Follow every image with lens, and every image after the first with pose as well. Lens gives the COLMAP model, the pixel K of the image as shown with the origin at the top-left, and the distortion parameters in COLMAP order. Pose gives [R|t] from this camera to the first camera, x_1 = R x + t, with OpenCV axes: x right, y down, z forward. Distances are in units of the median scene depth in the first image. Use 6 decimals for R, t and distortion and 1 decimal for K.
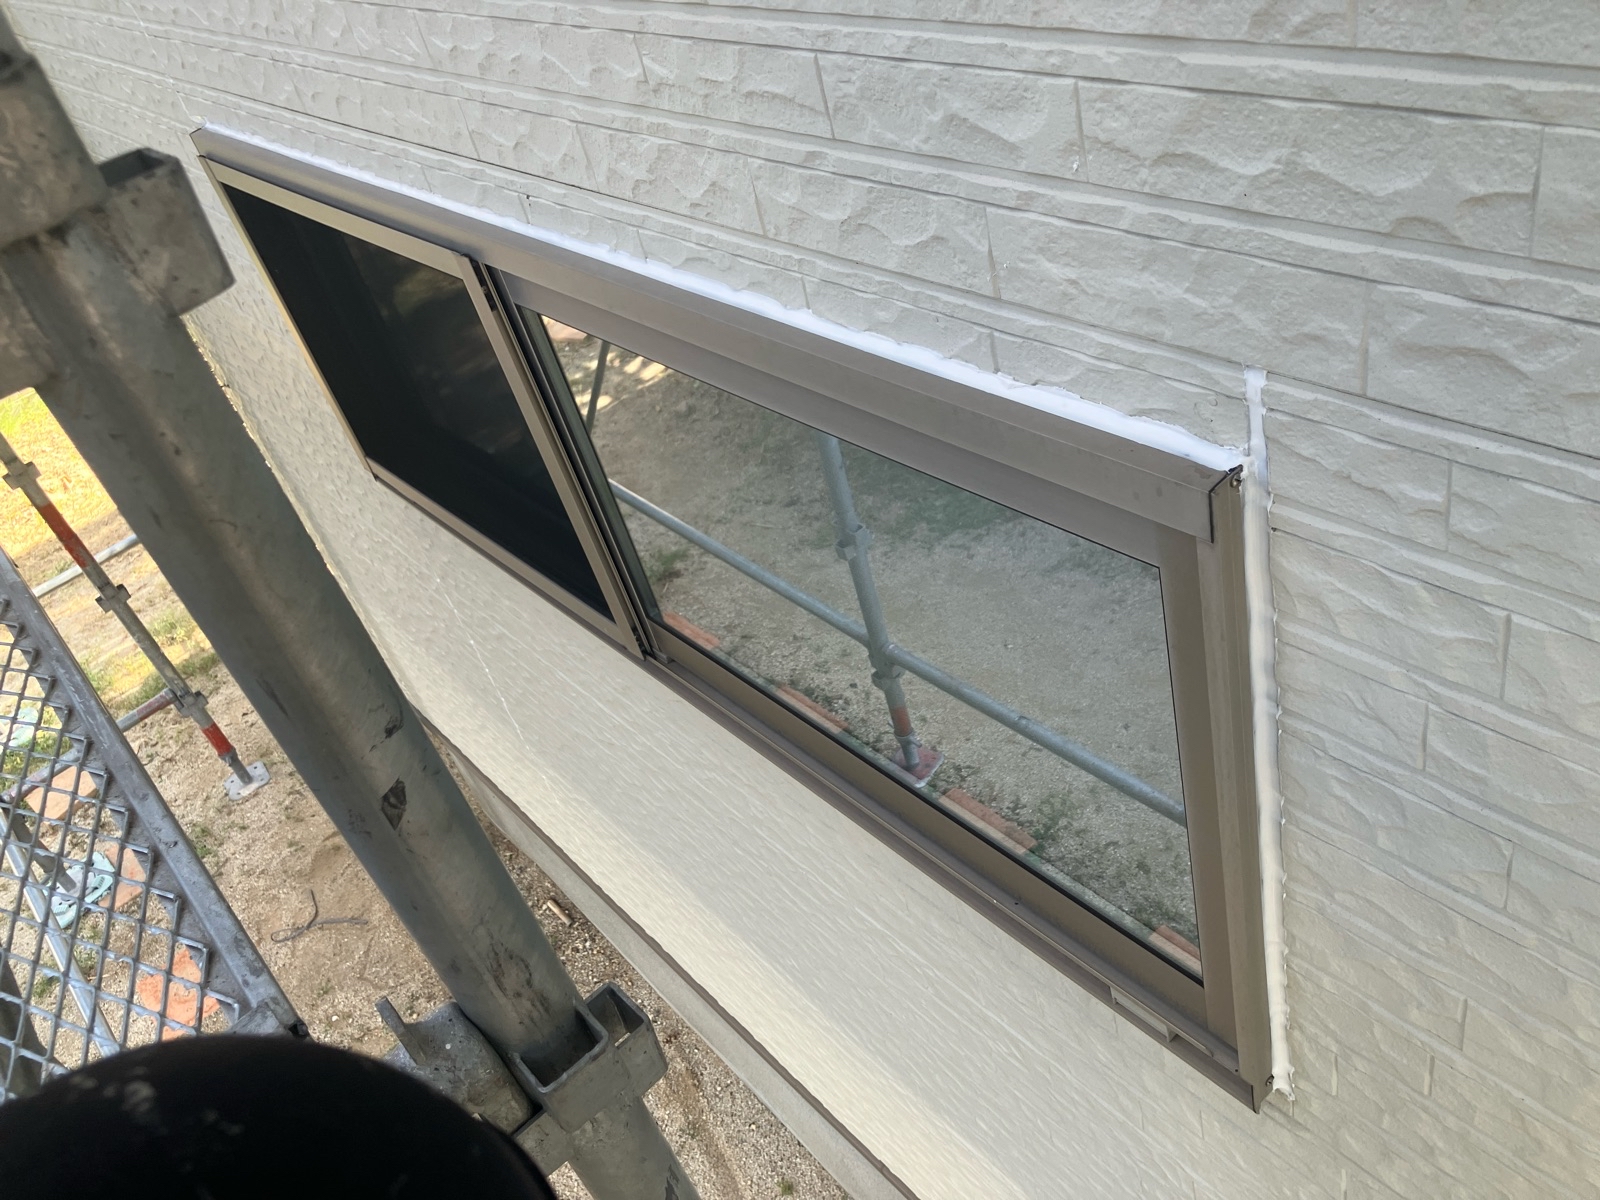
lens RADIAL K [[1319.6, 0, 800.1], [0, 1319.6, 599.7], [0, 0, 1]] dist [0.010271, 0.004611]
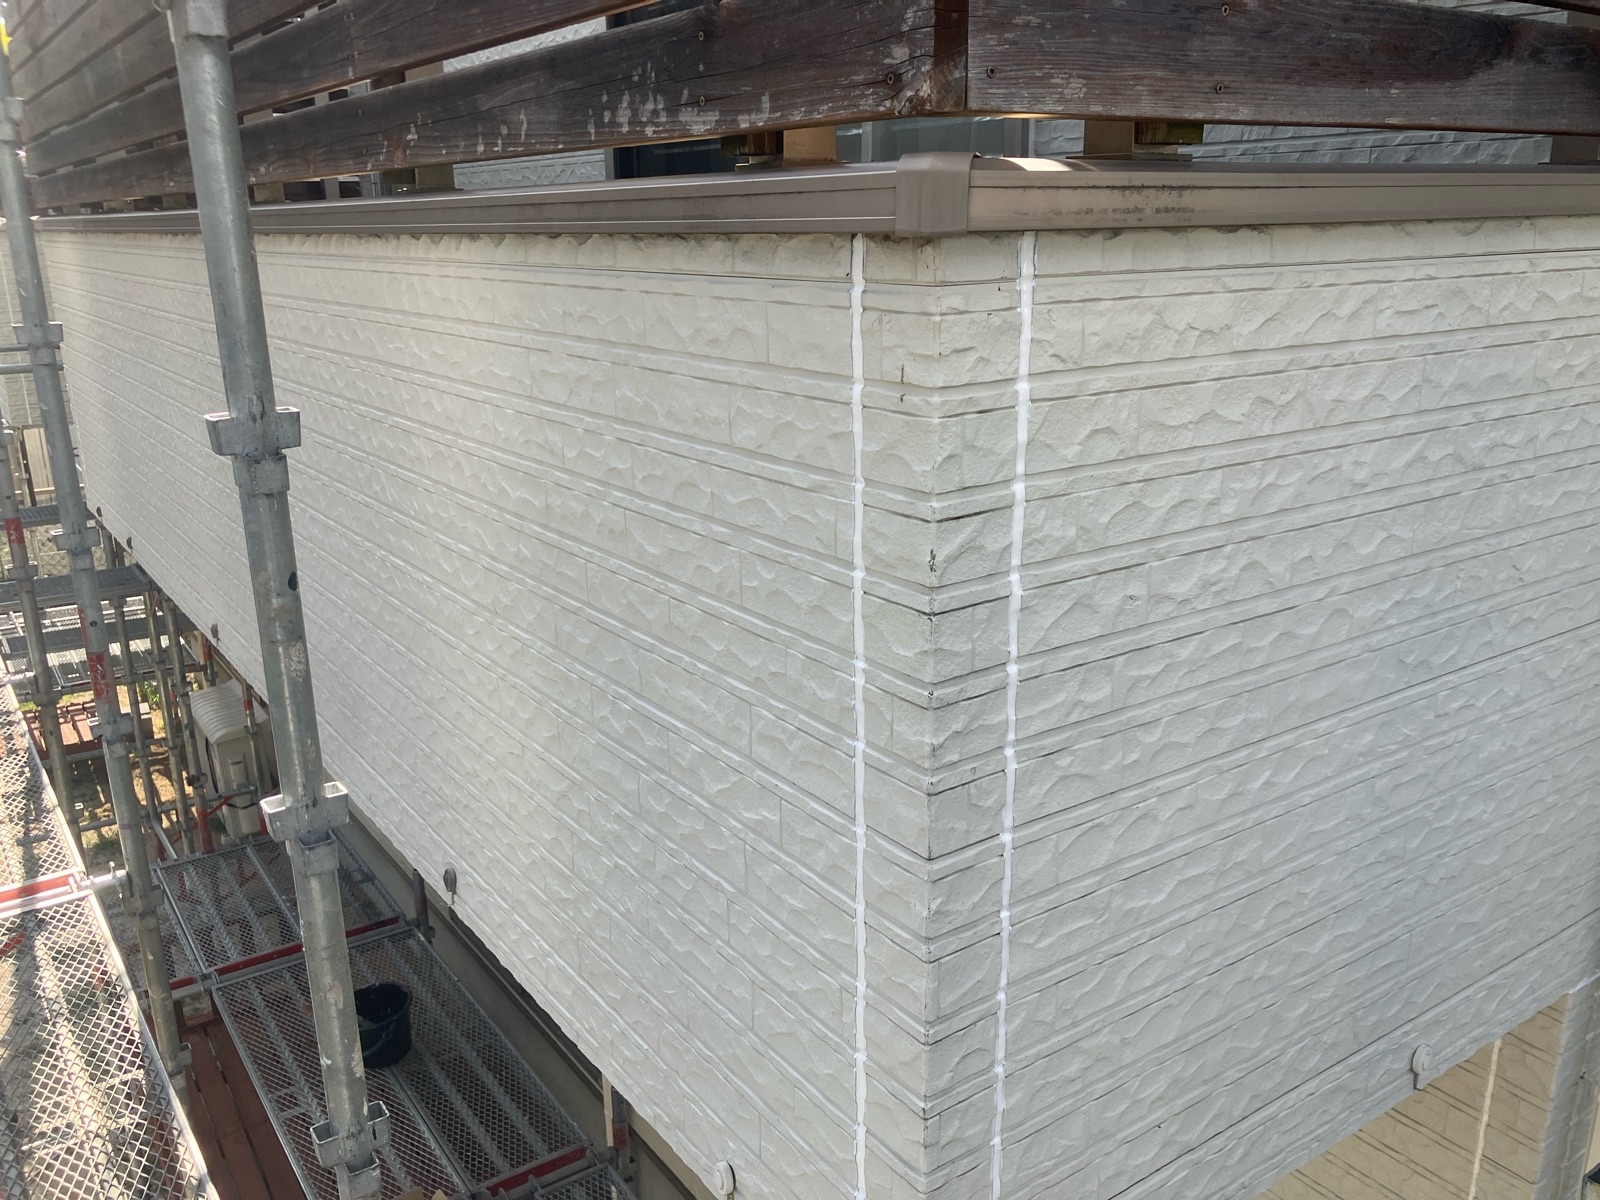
lens RADIAL K [[1319.6, 0, 800.6], [0, 1319.6, 603.9], [0, 0, 1]] dist [0.010271, 0.004611]
pose [[0.970860, 0.239182, -0.014914, 0.459935], [-0.228132, 0.903361, -0.363173, 0.373505], [-0.073392, 0.355993, 0.931602, -1.083823]]
